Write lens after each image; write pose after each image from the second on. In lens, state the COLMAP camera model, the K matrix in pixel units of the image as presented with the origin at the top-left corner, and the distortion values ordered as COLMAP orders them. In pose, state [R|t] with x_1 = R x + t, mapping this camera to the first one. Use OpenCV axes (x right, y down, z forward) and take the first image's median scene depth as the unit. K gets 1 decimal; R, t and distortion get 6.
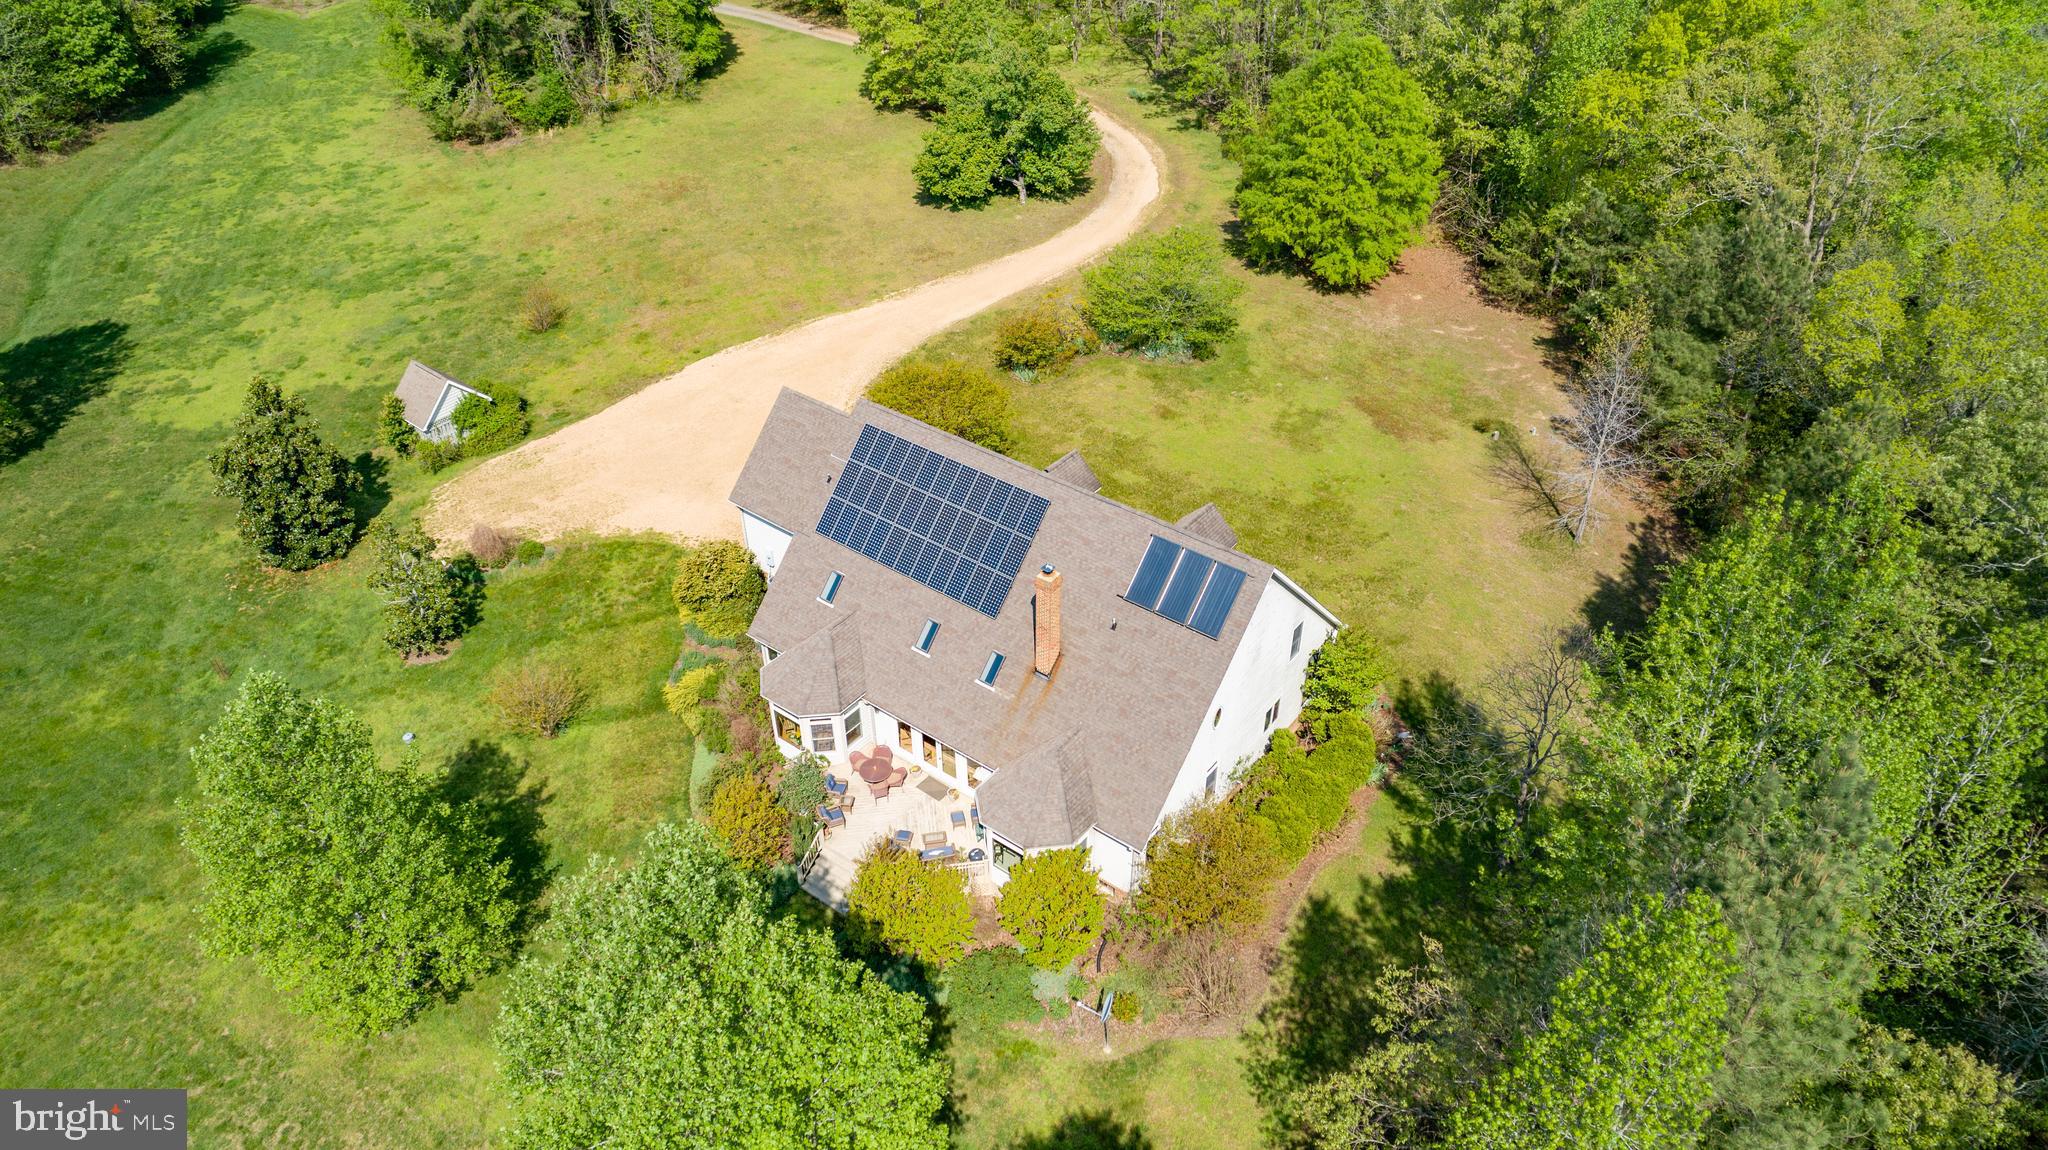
lens RADIAL K [[1386.6, 0, 1008.4], [0, 1386.6, 572.1], [0, 0, 1]] dist [-0.009107, 0.002471]
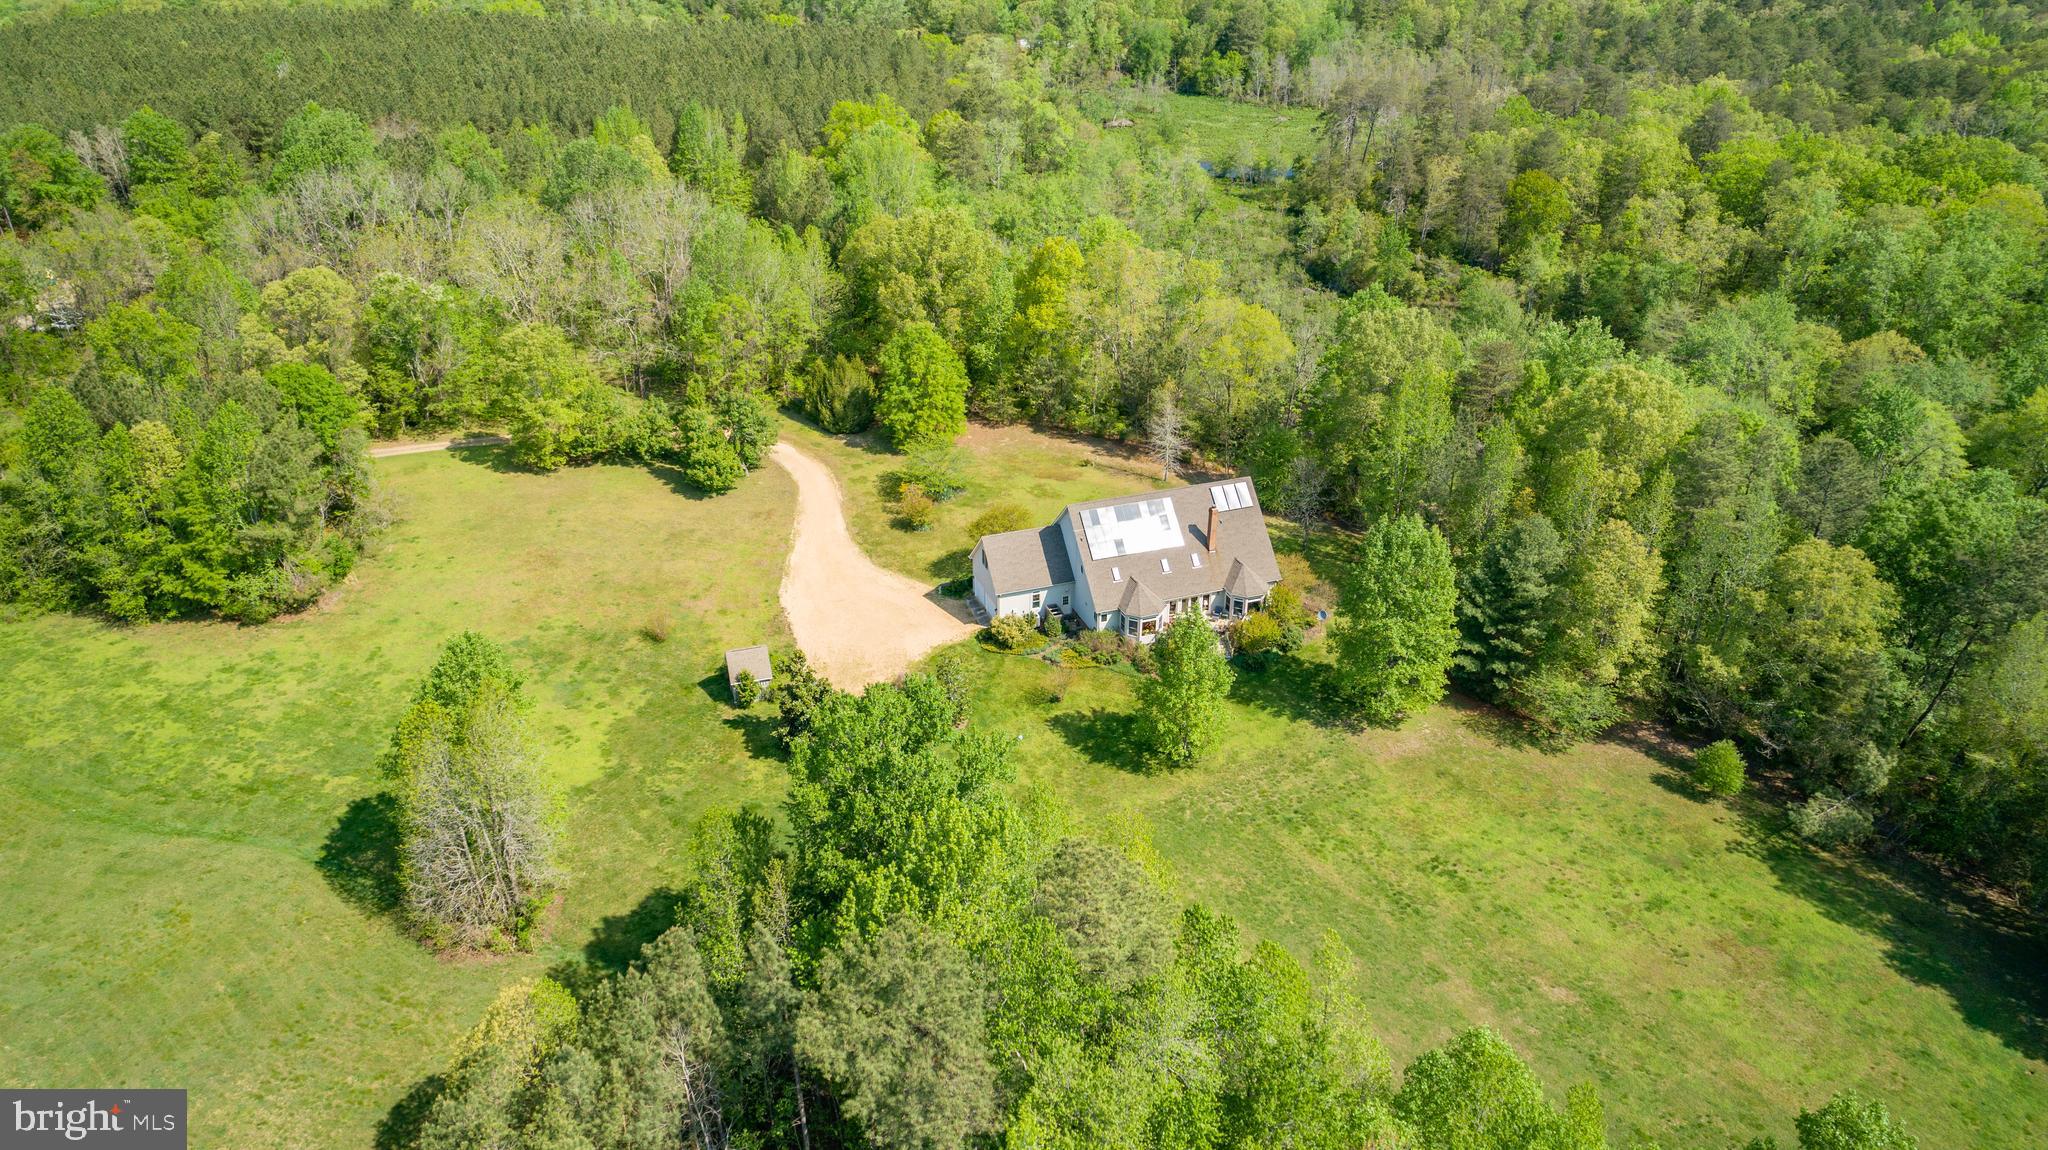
lens RADIAL K [[1386.6, 0, 1008.4], [0, 1386.6, 572.1], [0, 0, 1]] dist [-0.009107, 0.002471]
pose [[0.534468, -0.389210, 0.750239, -1.343661], [0.505227, 0.858733, 0.085573, -0.193343], [-0.677561, 0.333305, 0.655605, -0.280139]]
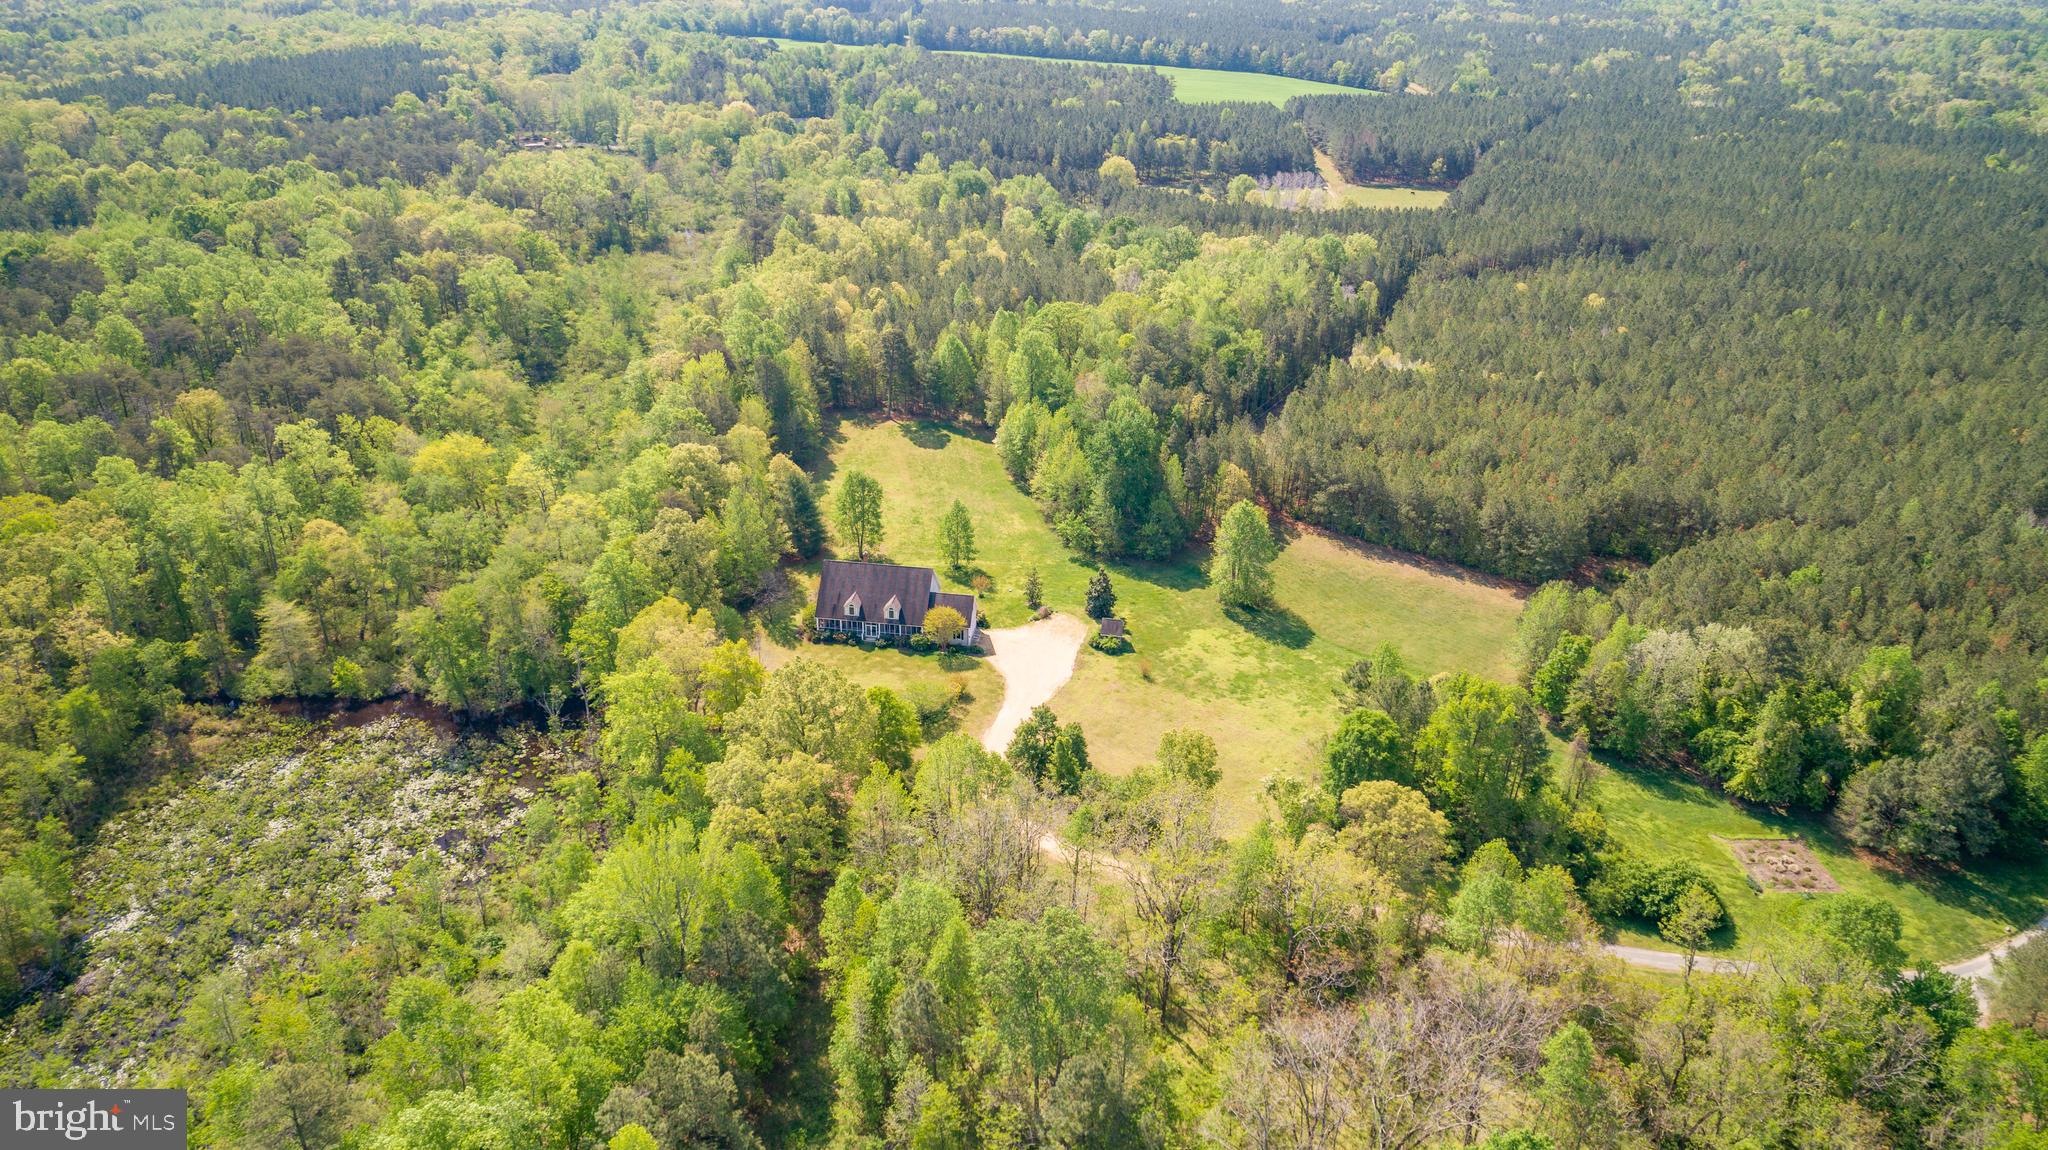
lens RADIAL K [[1380.1, 0, 1024.0], [0, 1380.1, 575.0], [0, 0, 1]] dist [-0.010313, 0.006951]
pose [[-0.862871, 0.221650, -0.454230, 1.096337], [-0.310997, 0.475596, 0.822855, -2.558865], [0.398415, 0.851281, -0.341446, 1.790754]]
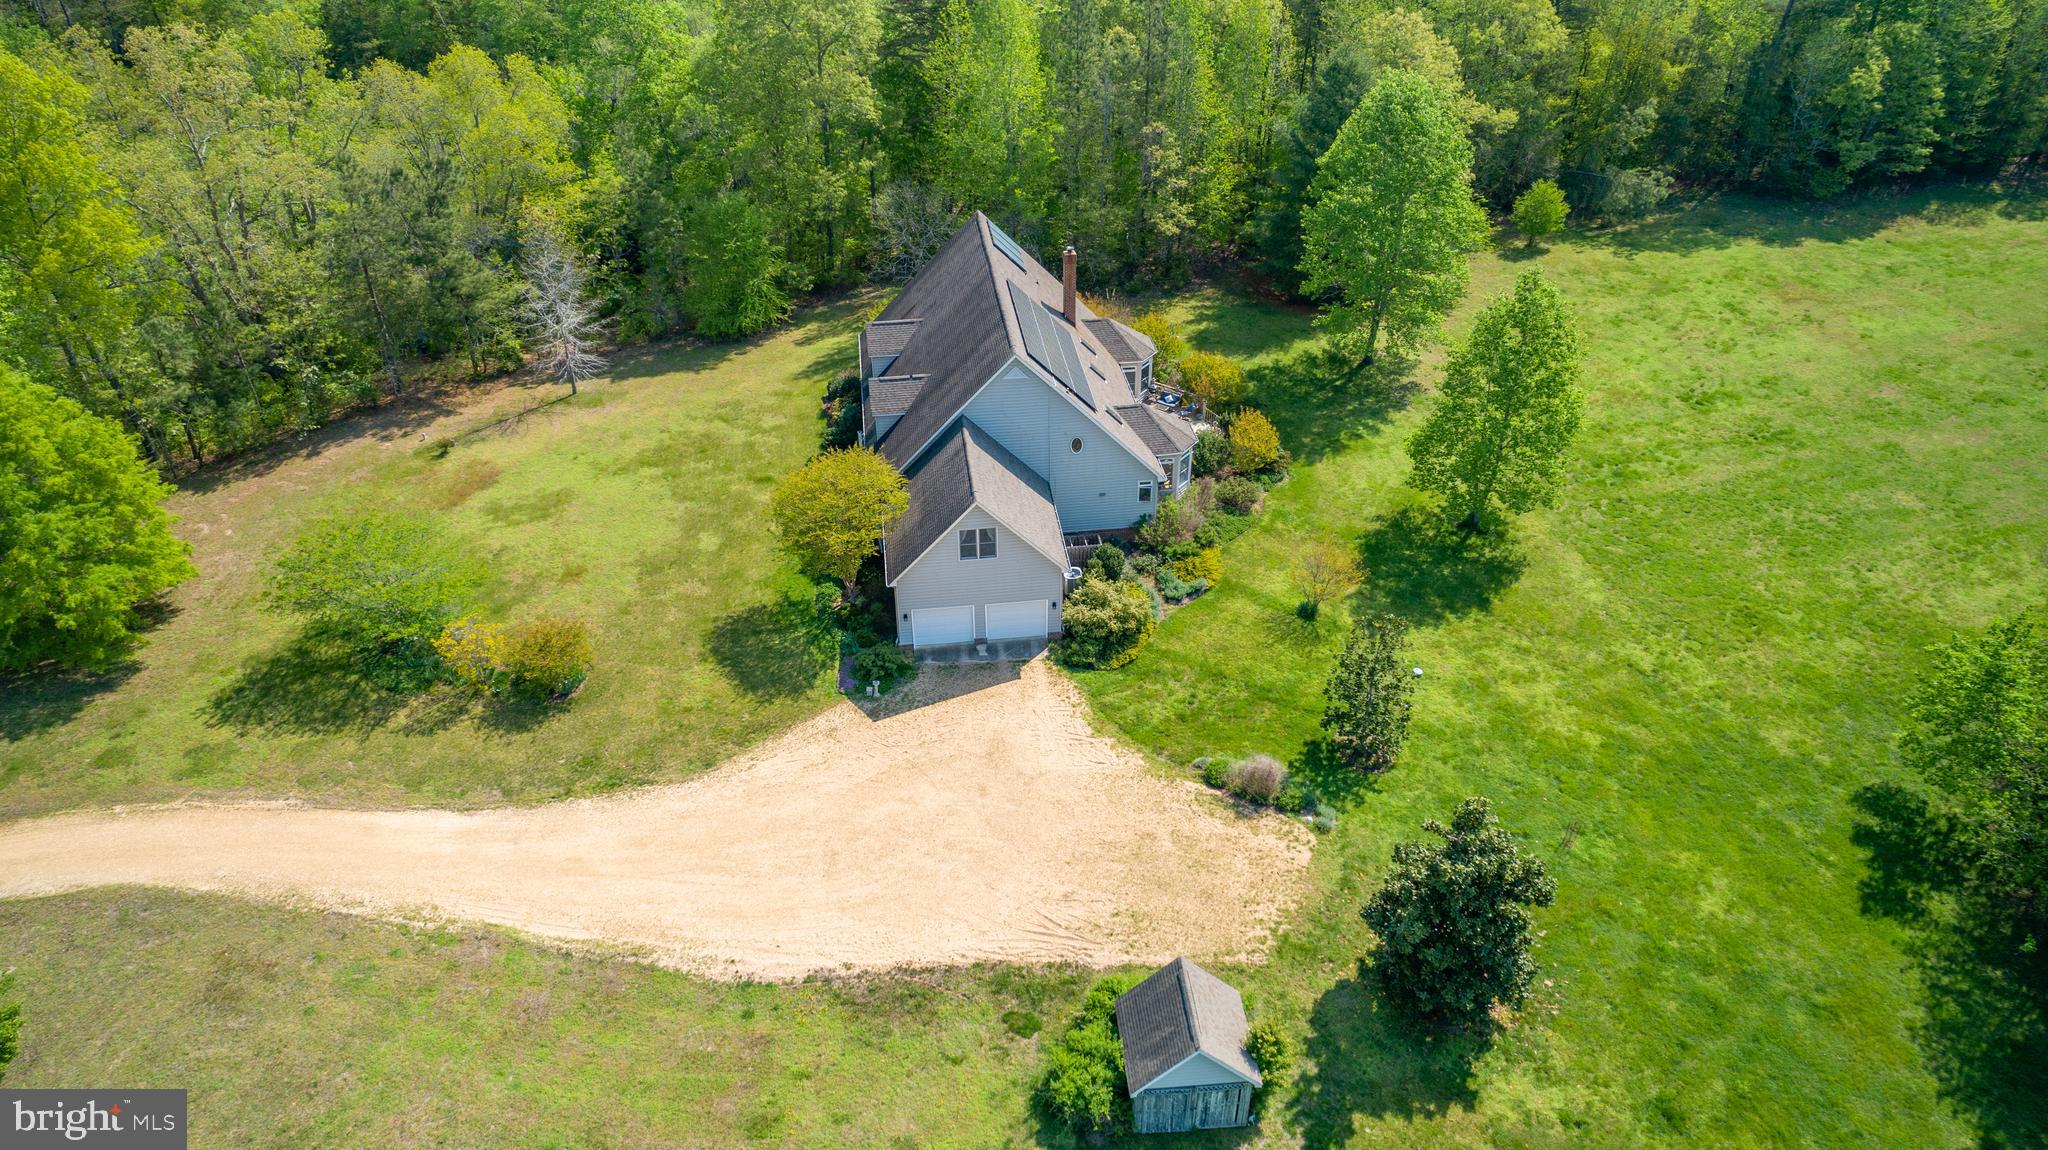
lens RADIAL K [[1380.1, 0, 1024.0], [0, 1380.1, 575.0], [0, 0, 1]] dist [-0.010313, 0.006951]
pose [[-0.705490, -0.391332, 0.590884, -0.602540], [0.440432, 0.411110, 0.798128, -0.674139], [-0.555251, 0.823315, -0.117679, 0.897020]]
